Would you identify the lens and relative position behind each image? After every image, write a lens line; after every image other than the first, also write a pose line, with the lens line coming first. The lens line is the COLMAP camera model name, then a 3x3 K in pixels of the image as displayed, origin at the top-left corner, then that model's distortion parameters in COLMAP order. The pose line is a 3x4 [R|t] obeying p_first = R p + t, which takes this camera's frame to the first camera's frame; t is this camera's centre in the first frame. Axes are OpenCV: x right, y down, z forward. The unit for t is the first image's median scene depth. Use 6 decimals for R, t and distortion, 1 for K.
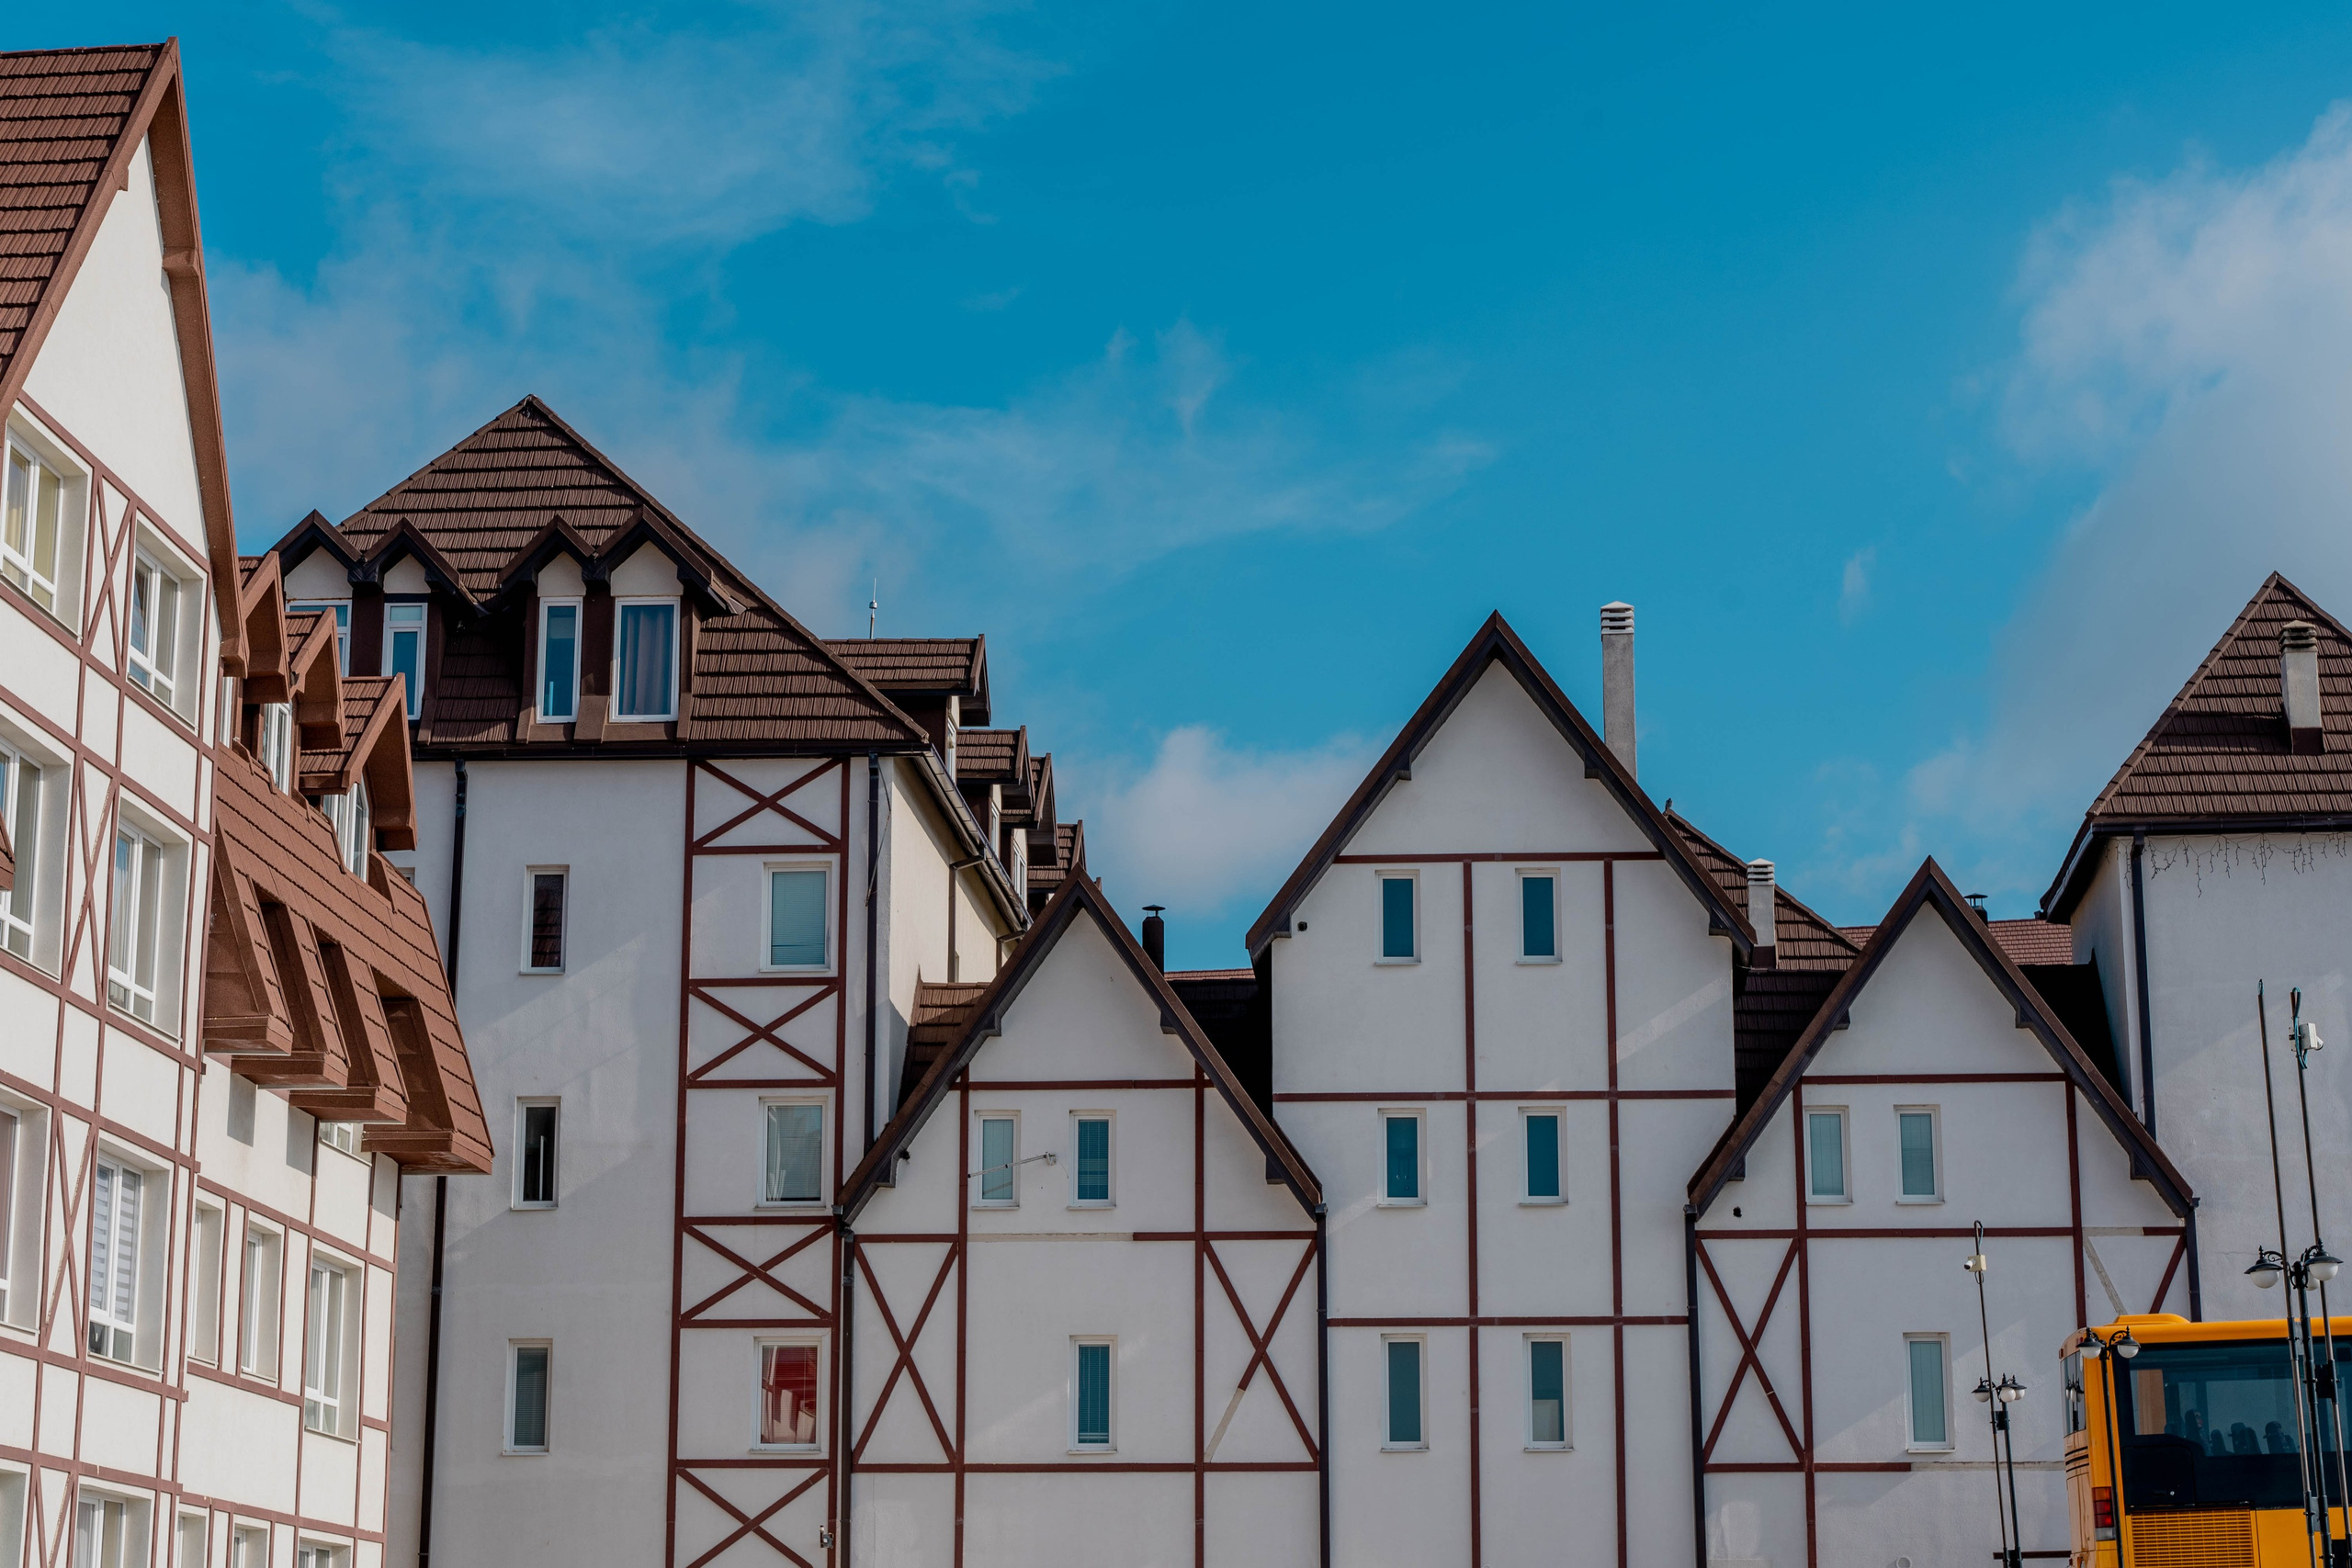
lens RADIAL K [[4219.0, 0, 1176.0], [0, 4219.0, 784.0], [0, 0, 1]] dist [0.009745, 0.030770]
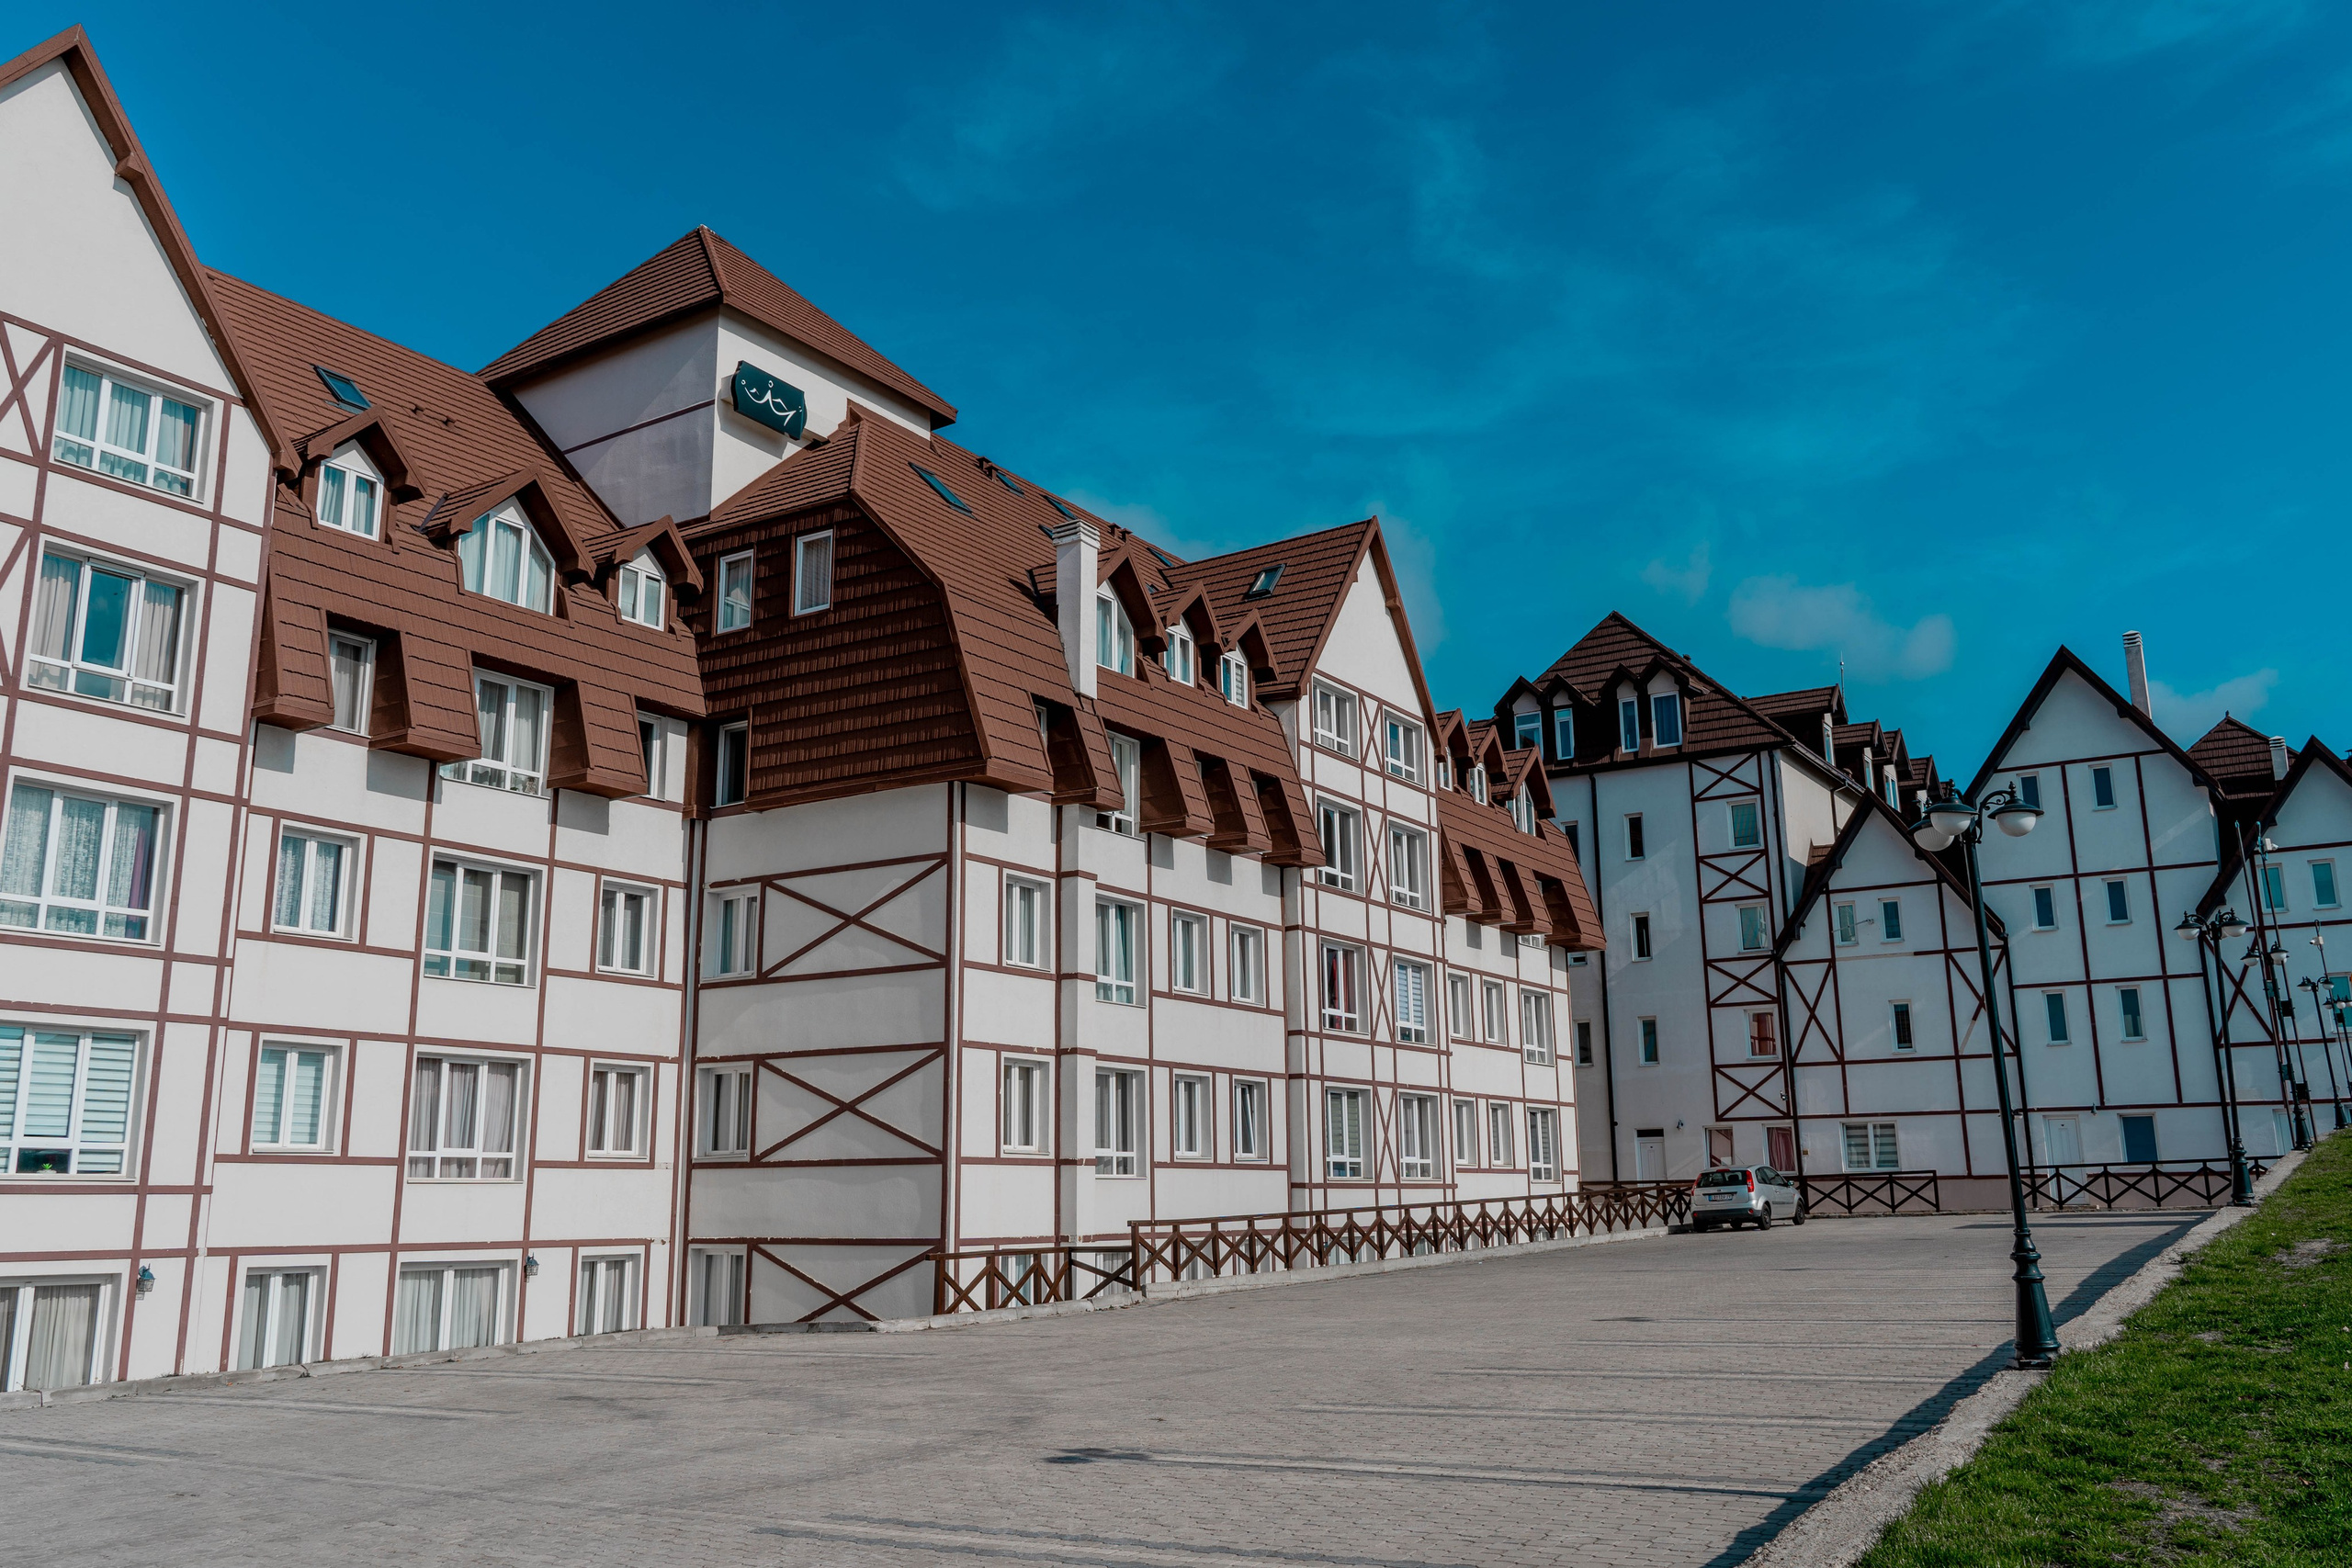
lens RADIAL K [[1881.8, 0, 1176.0], [0, 1881.8, 784.0], [0, 0, 1]] dist [-0.000344, -0.002881]
pose [[0.877994, -0.115964, -0.464411, 0.117175], [0.122024, 0.992380, -0.017104, -0.010179], [0.462856, -0.041652, 0.885454, -0.038088]]
